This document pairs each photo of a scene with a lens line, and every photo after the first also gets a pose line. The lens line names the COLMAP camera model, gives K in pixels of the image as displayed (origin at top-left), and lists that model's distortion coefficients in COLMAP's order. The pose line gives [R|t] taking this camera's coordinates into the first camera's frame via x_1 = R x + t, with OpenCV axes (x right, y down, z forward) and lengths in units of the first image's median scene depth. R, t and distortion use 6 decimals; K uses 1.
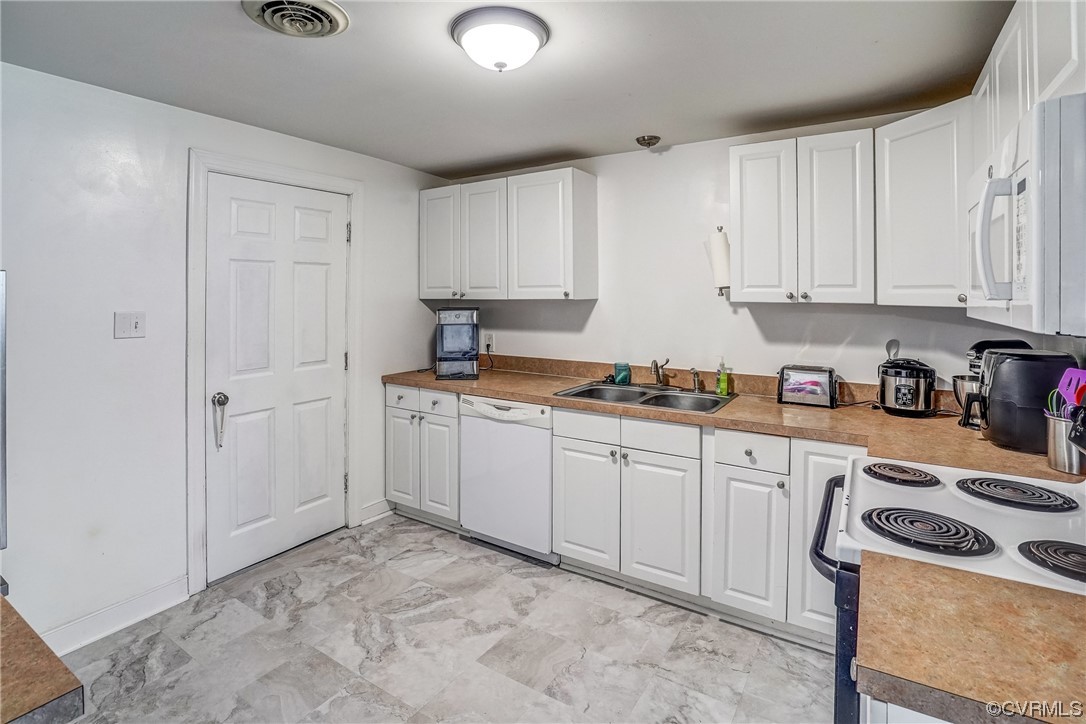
lens RADIAL K [[528.1, 0, 544.4], [0, 528.1, 306.9], [0, 0, 1]] dist [-0.045022, 0.016681]
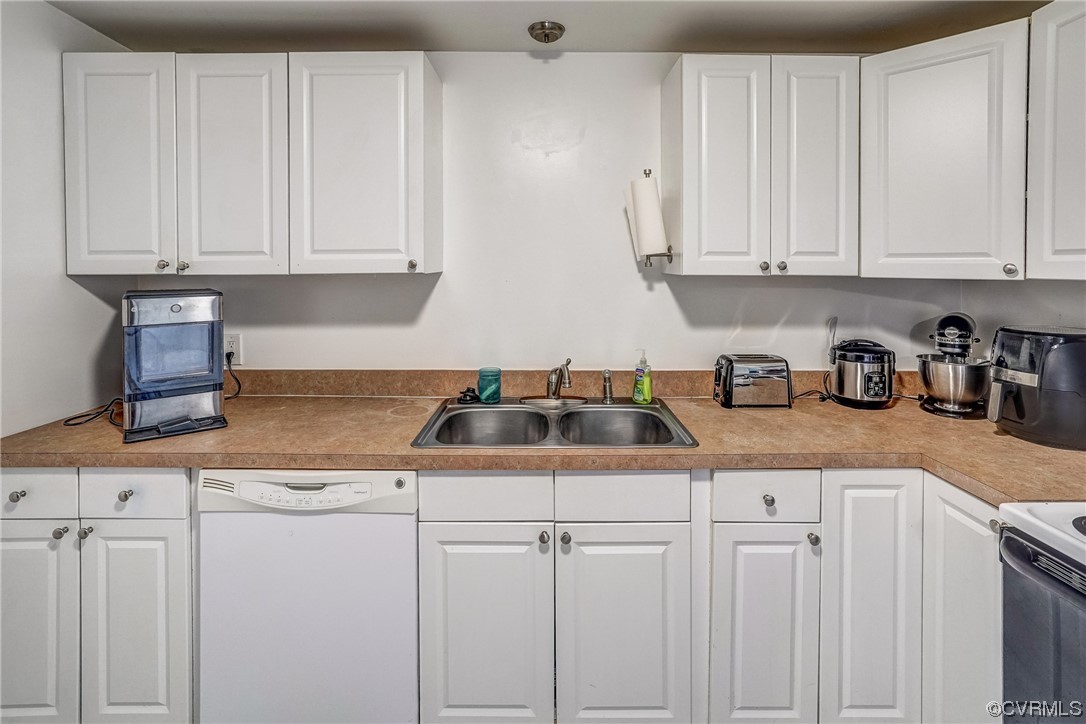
lens RADIAL K [[517.6, 0, 548.2], [0, 517.6, 271.4], [0, 0, 1]] dist [-0.034105, 0.017442]
pose [[0.838624, -0.009616, 0.544626, -0.159984], [0.014225, 0.999890, -0.004249, -0.013141], [-0.544525, 0.011310, 0.838668, 0.476541]]
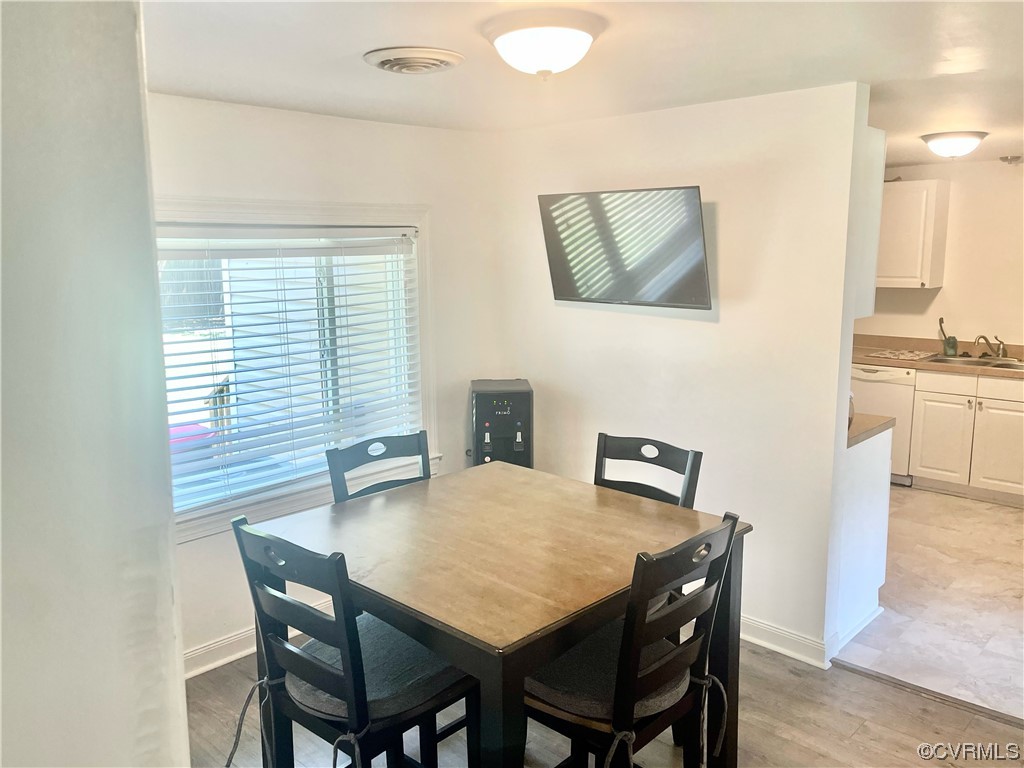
lens RADIAL K [[813.9, 0, 512.0], [0, 813.9, 384.0], [0, 0, 1]] dist [0.031609, 0.002013]
pose [[0.982130, 0.021702, -0.186950, -0.615701], [0.007847, 0.987744, 0.155888, -0.113318], [0.188041, -0.154570, 0.969922, -1.263489]]
